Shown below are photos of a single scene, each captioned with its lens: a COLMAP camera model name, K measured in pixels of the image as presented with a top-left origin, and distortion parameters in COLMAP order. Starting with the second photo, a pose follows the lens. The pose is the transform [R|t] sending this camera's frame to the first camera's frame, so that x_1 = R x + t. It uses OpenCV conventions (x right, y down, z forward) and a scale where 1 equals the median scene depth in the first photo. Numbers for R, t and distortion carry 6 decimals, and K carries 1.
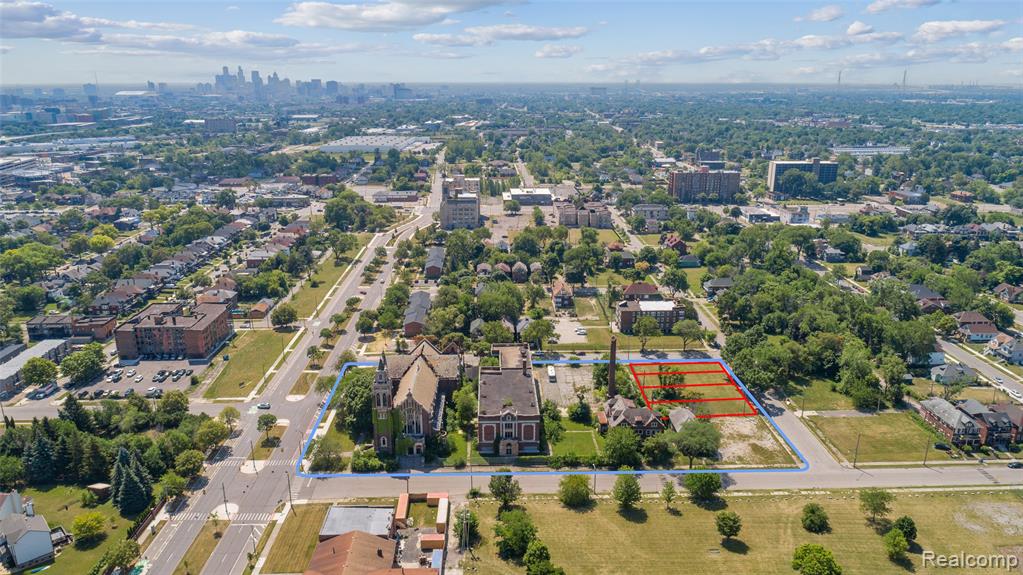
lens RADIAL K [[702.2, 0, 511.5], [0, 702.2, 287.5], [0, 0, 1]] dist [-0.012139, 0.003672]
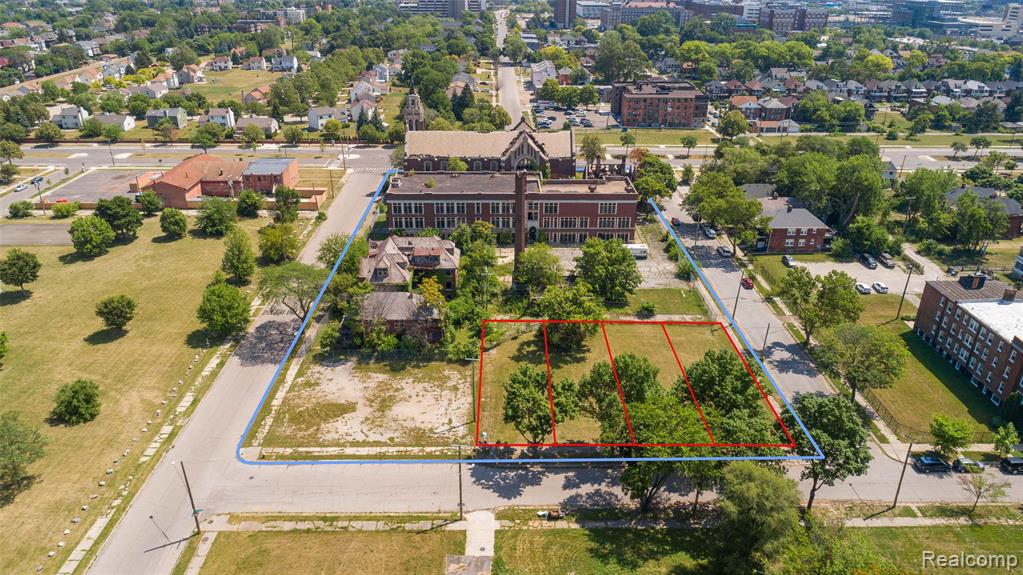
lens RADIAL K [[683.7, 0, 511.0], [0, 683.7, 292.1], [0, 0, 1]] dist [-0.014287, 0.006659]
pose [[-0.015768, 0.434675, -0.900449, 0.564101], [-0.290960, 0.859594, 0.420048, -0.061882], [0.956605, 0.268618, 0.112919, 0.785079]]
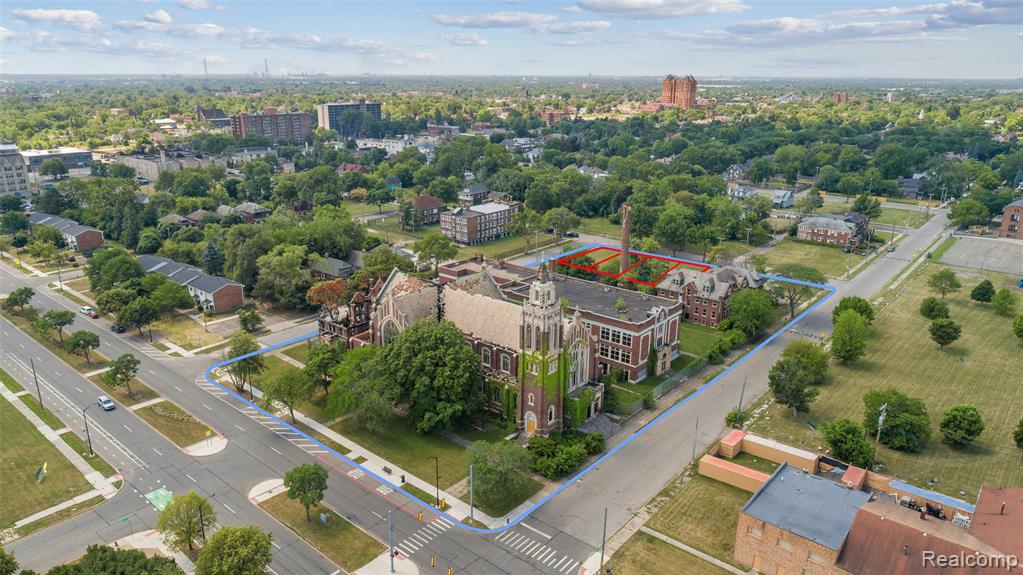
lens RADIAL K [[696.7, 0, 510.4], [0, 696.7, 291.1], [0, 0, 1]] dist [-0.015334, 0.005213]
pose [[0.669609, -0.220398, 0.709259, -0.417148], [0.207674, 0.972426, 0.106111, 0.043909], [-0.713088, 0.076241, 0.696916, 0.461822]]
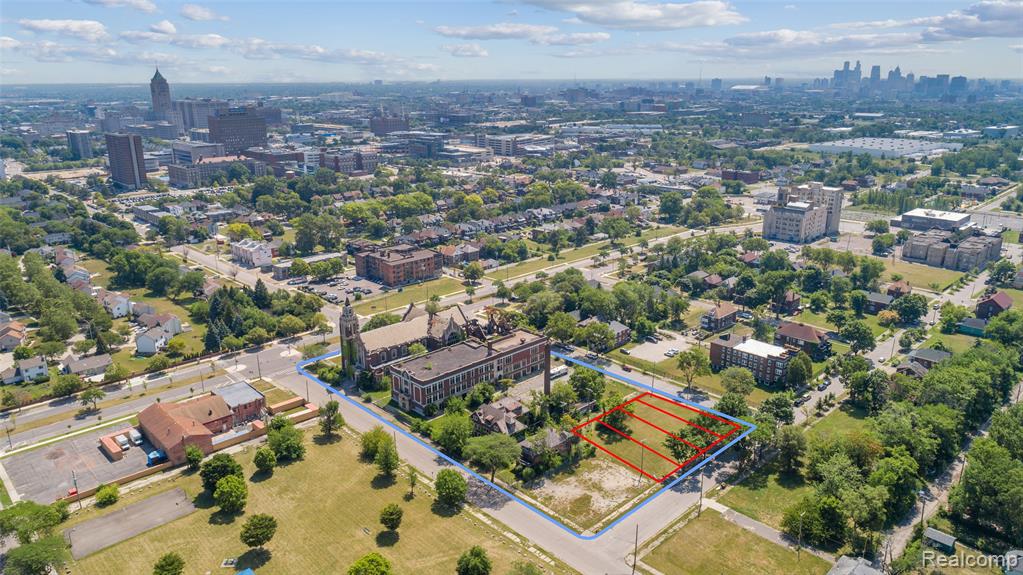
lens RADIAL K [[706.5, 0, 510.0], [0, 706.5, 283.3], [0, 0, 1]] dist [-0.014986, 0.004948]
pose [[0.671902, 0.206205, -0.711356, 0.641879], [-0.206978, 0.974472, 0.086978, -0.066146], [0.711132, 0.088794, 0.697429, 0.231380]]
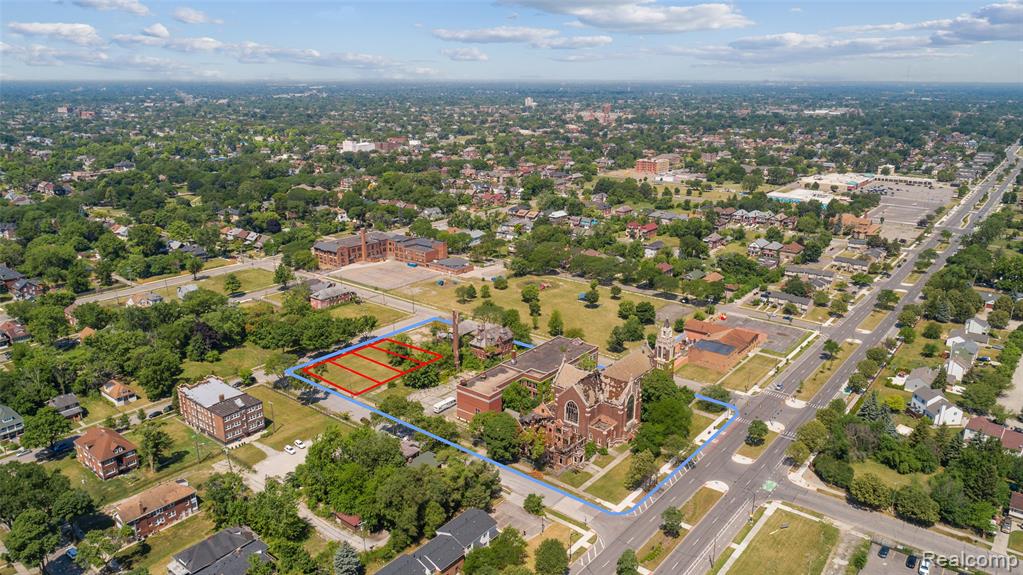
lens RADIAL K [[696.7, 0, 510.4], [0, 696.7, 291.1], [0, 0, 1]] dist [-0.015334, 0.005213]
pose [[-0.761503, -0.192464, 0.618928, -0.502012], [0.181657, 0.853254, 0.488834, -0.400243], [-0.622185, 0.484681, -0.614792, 1.329329]]
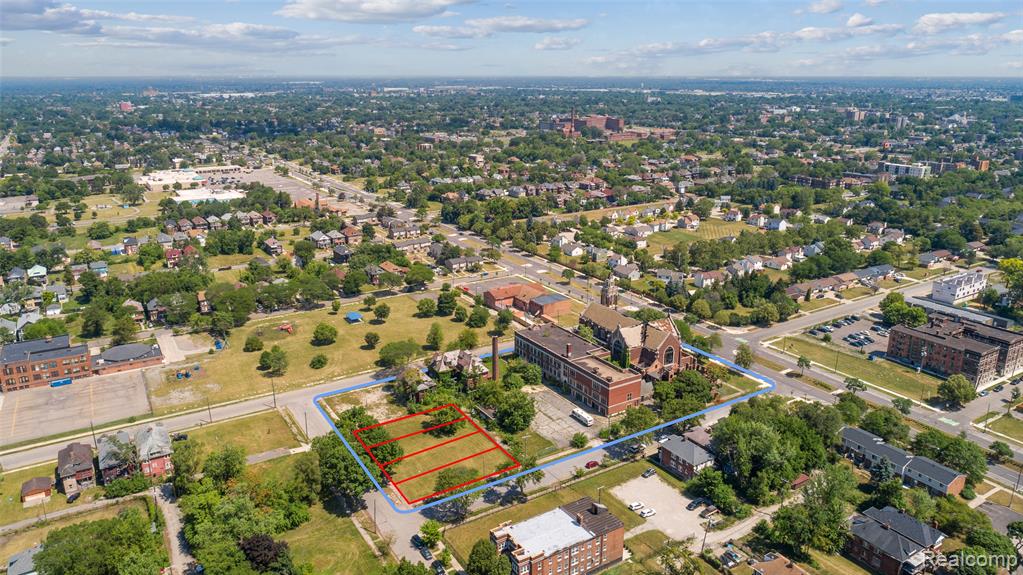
lens RADIAL K [[710.9, 0, 509.8], [0, 710.9, 288.4], [0, 0, 1]] dist [-0.015799, 0.005136]
pose [[-0.866122, 0.147999, -0.477419, 0.495882], [-0.139936, 0.845163, 0.515866, -0.424485], [0.479844, 0.513611, -0.711304, 1.396187]]
